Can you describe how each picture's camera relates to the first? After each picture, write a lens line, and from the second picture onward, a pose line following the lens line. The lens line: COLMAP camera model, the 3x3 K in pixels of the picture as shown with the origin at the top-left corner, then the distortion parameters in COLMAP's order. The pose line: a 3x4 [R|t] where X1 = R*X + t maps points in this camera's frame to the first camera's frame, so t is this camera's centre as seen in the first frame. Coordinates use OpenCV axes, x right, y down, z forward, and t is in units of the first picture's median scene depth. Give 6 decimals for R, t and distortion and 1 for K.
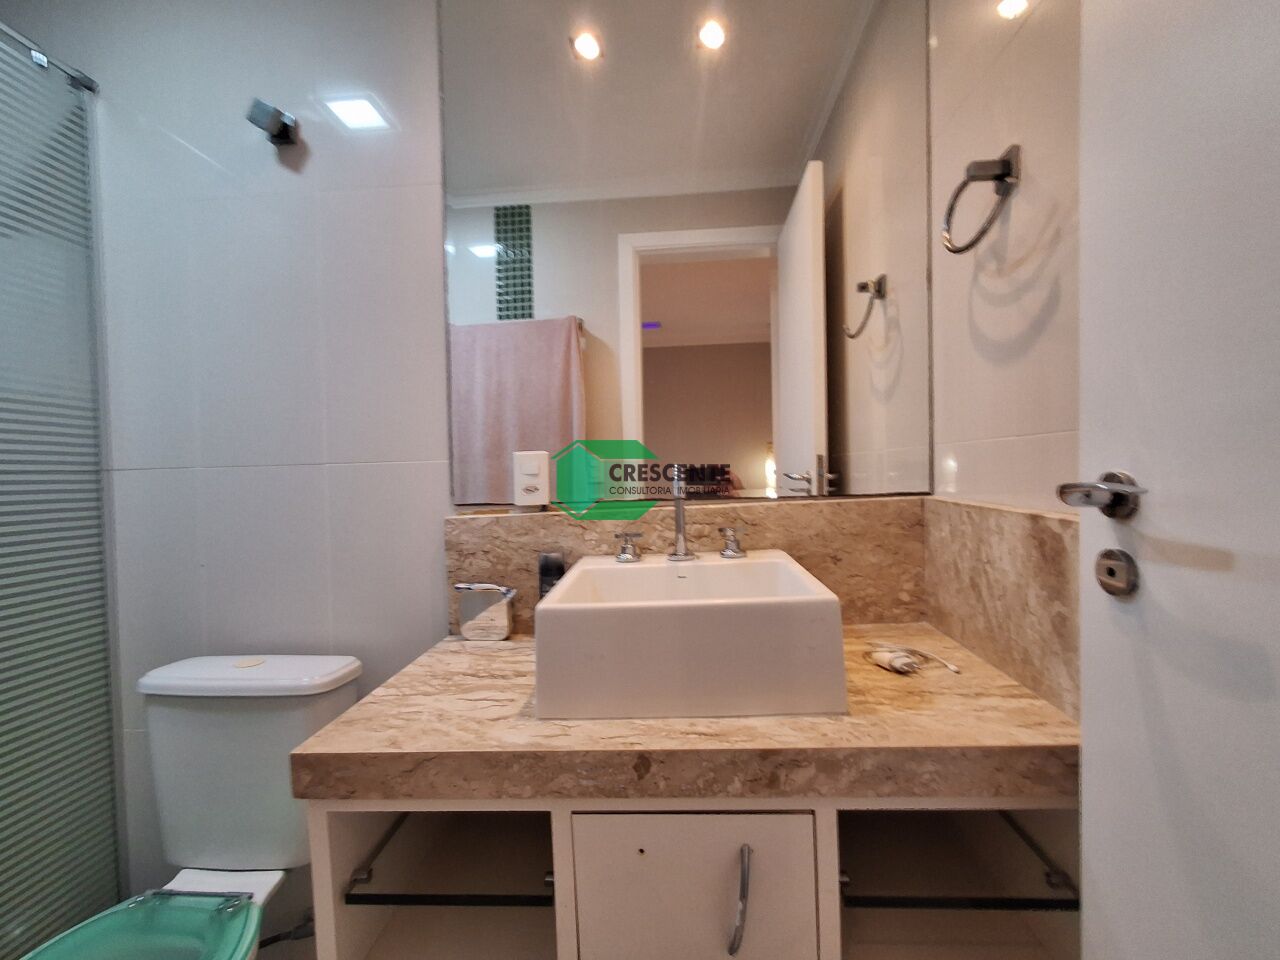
lens RADIAL K [[571.1, 0, 639.5], [0, 571.1, 484.8], [0, 0, 1]] dist [-0.000689, 0.000014]
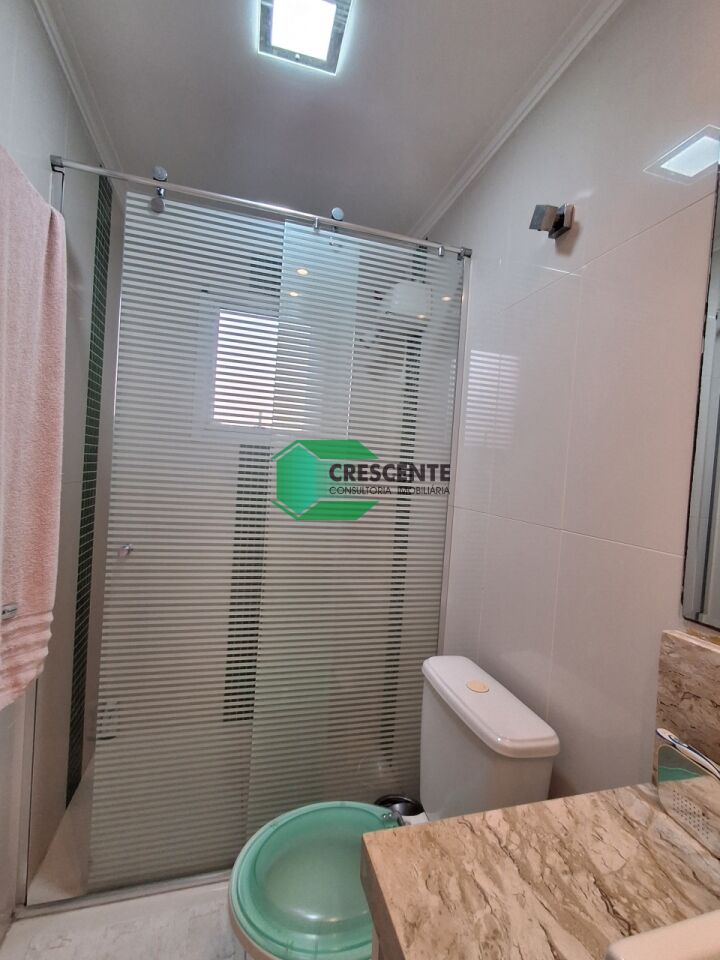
lens RADIAL K [[428.3, 0, 360.0], [0, 428.3, 480.0], [0, 0, 1]] dist [-0.000689, 0.000014]
pose [[0.335543, 0.066536, -0.939672, 0.048741], [-0.103877, 0.994033, 0.033292, -0.122837], [0.936280, 0.086439, 0.340453, 0.422455]]
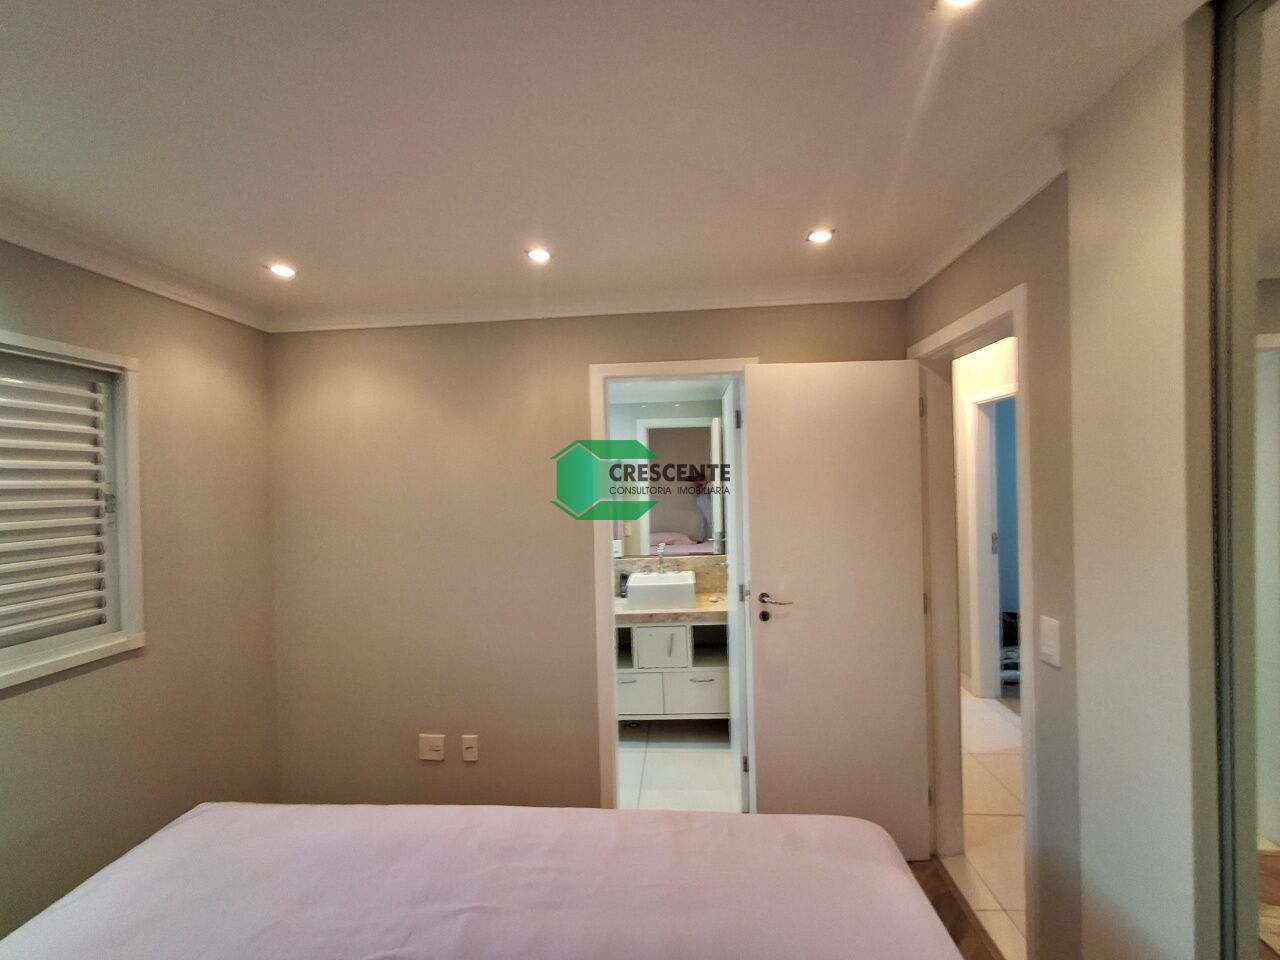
lens RADIAL K [[571.1, 0, 639.5], [0, 571.1, 484.8], [0, 0, 1]] dist [-0.000689, 0.000014]
pose [[0.999948, -0.004957, -0.008906, -0.030141], [0.004873, 0.999944, -0.009386, -0.391049], [0.008952, 0.009342, 0.999916, -2.564060]]
